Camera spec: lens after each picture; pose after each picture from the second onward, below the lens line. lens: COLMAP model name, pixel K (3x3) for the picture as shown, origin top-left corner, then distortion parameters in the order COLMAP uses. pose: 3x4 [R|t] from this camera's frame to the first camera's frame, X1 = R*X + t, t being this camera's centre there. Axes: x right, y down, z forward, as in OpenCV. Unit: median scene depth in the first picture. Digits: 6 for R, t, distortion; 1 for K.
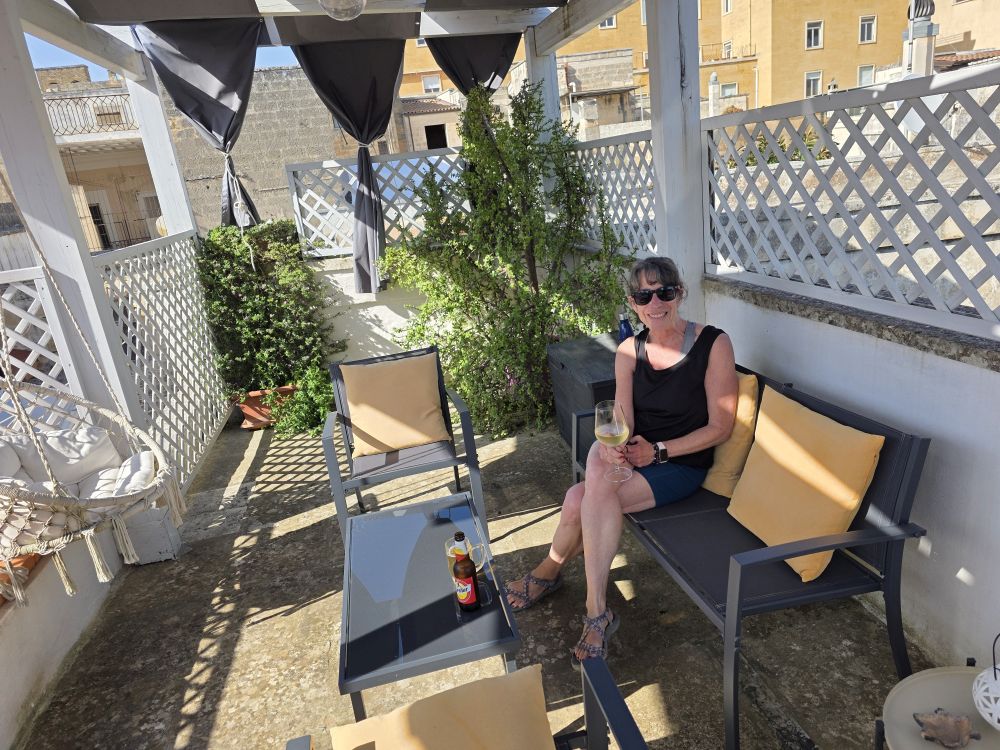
lens RADIAL K [[665.1, 0, 500.4], [0, 665.1, 376.4], [0, 0, 1]] dist [0.044793, -0.039136]
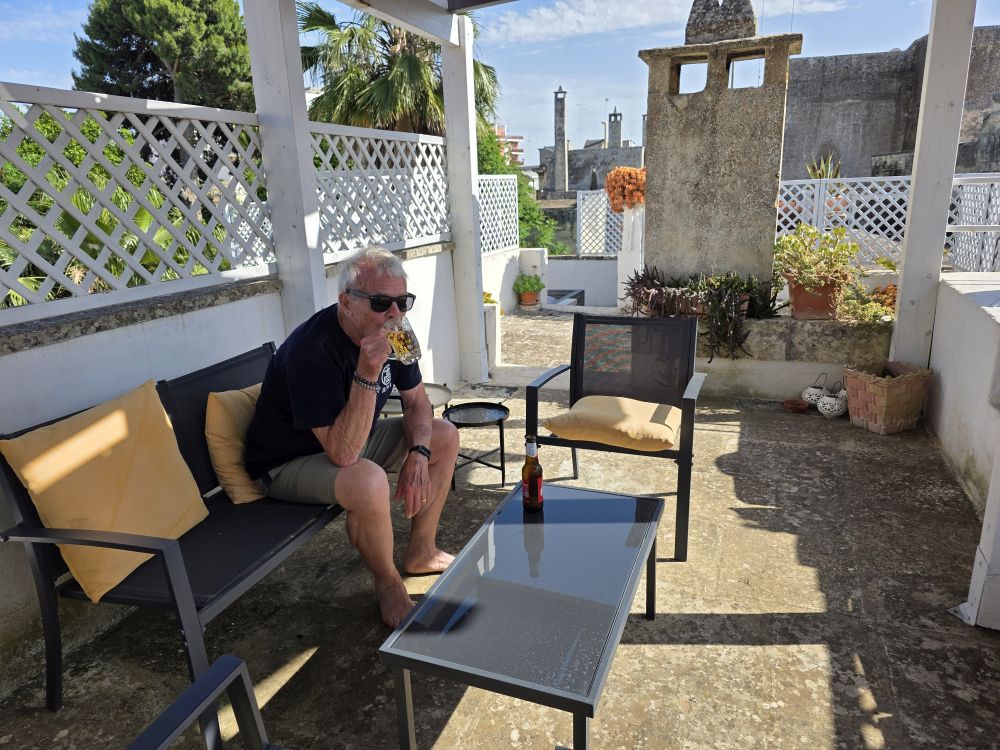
lens RADIAL K [[665.1, 0, 498.8], [0, 665.1, 373.4], [0, 0, 1]] dist [0.044793, -0.039136]
pose [[-0.835519, 0.003223, 0.549452, -0.484714], [0.287903, 0.854288, 0.432786, -0.273959], [-0.467995, 0.519790, -0.714702, 1.452149]]
